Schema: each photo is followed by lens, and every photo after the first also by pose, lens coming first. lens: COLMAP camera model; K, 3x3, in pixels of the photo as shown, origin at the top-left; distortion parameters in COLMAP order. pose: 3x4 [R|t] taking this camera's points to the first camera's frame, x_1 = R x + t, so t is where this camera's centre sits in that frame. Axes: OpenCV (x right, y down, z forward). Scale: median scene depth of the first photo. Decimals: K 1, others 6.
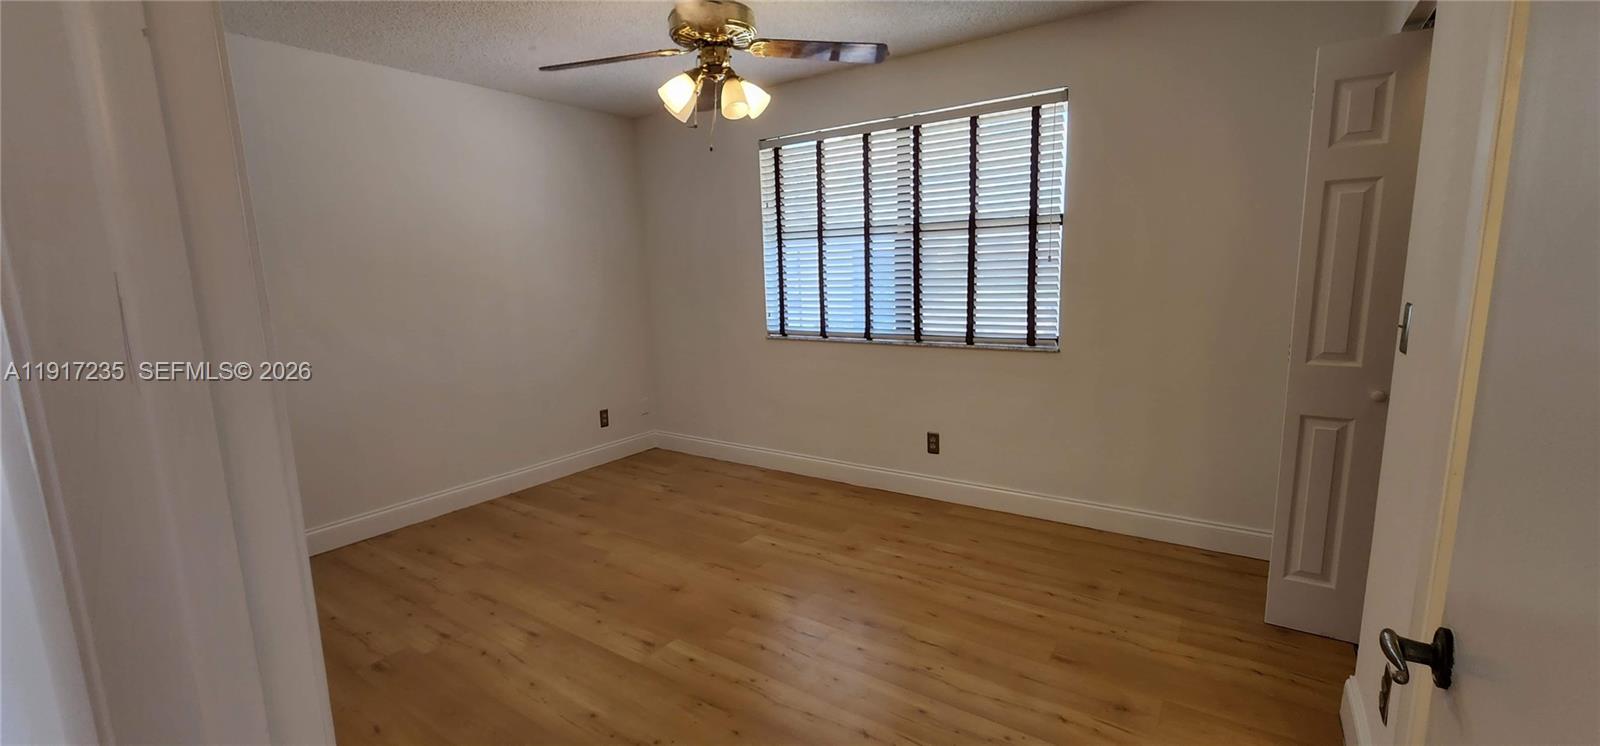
lens RADIAL K [[661.9, 0, 782.7], [0, 661.9, 379.1], [0, 0, 1]] dist [-0.000717, 0.000041]
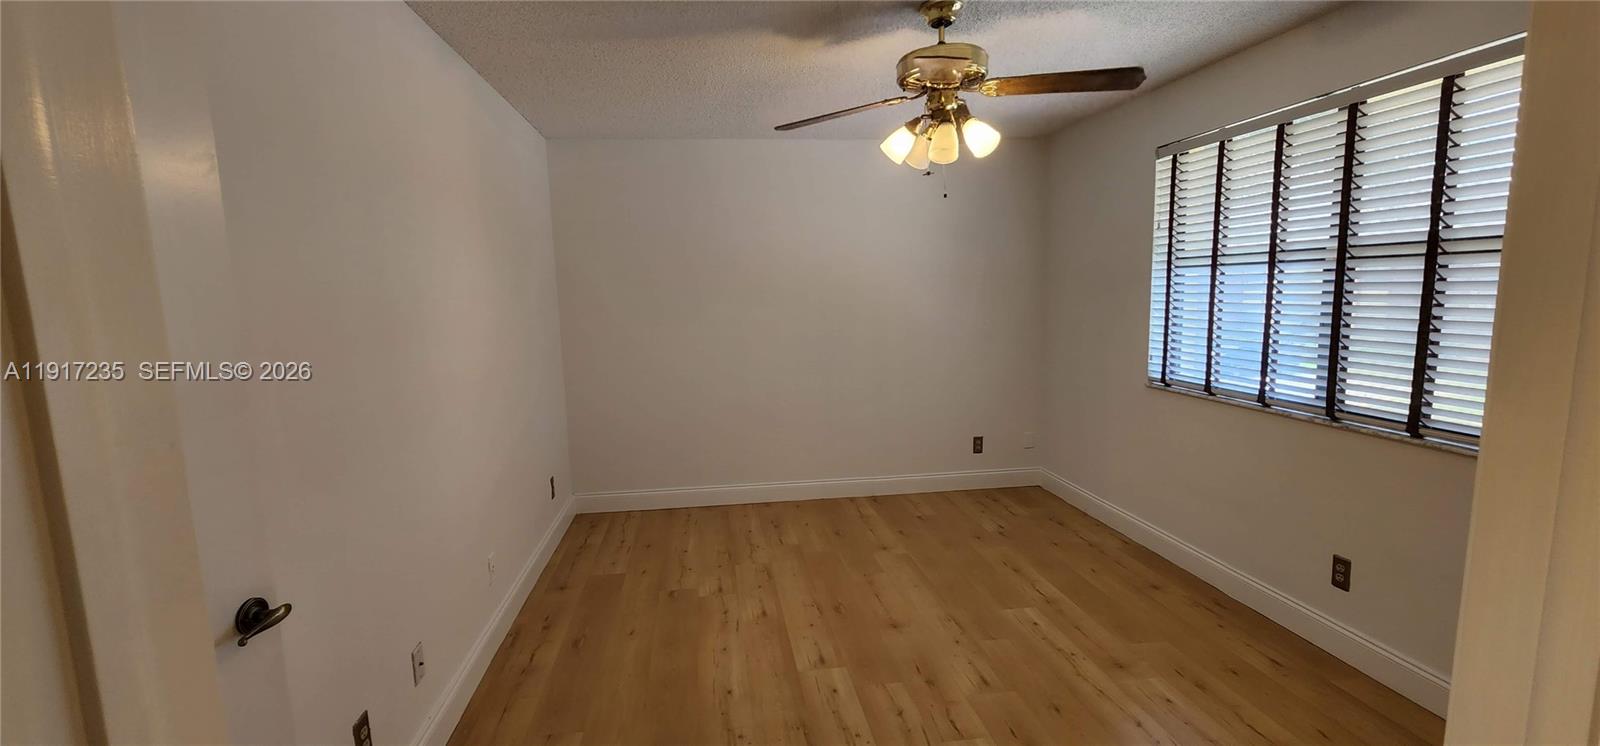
lens RADIAL K [[661.9, 0, 782.7], [0, 661.9, 379.1], [0, 0, 1]] dist [-0.000717, 0.000041]
pose [[0.671249, 0.110639, -0.732929, 0.315963], [-0.114765, 0.992387, 0.044699, -0.062410], [0.732294, 0.054111, 0.678836, 0.122452]]
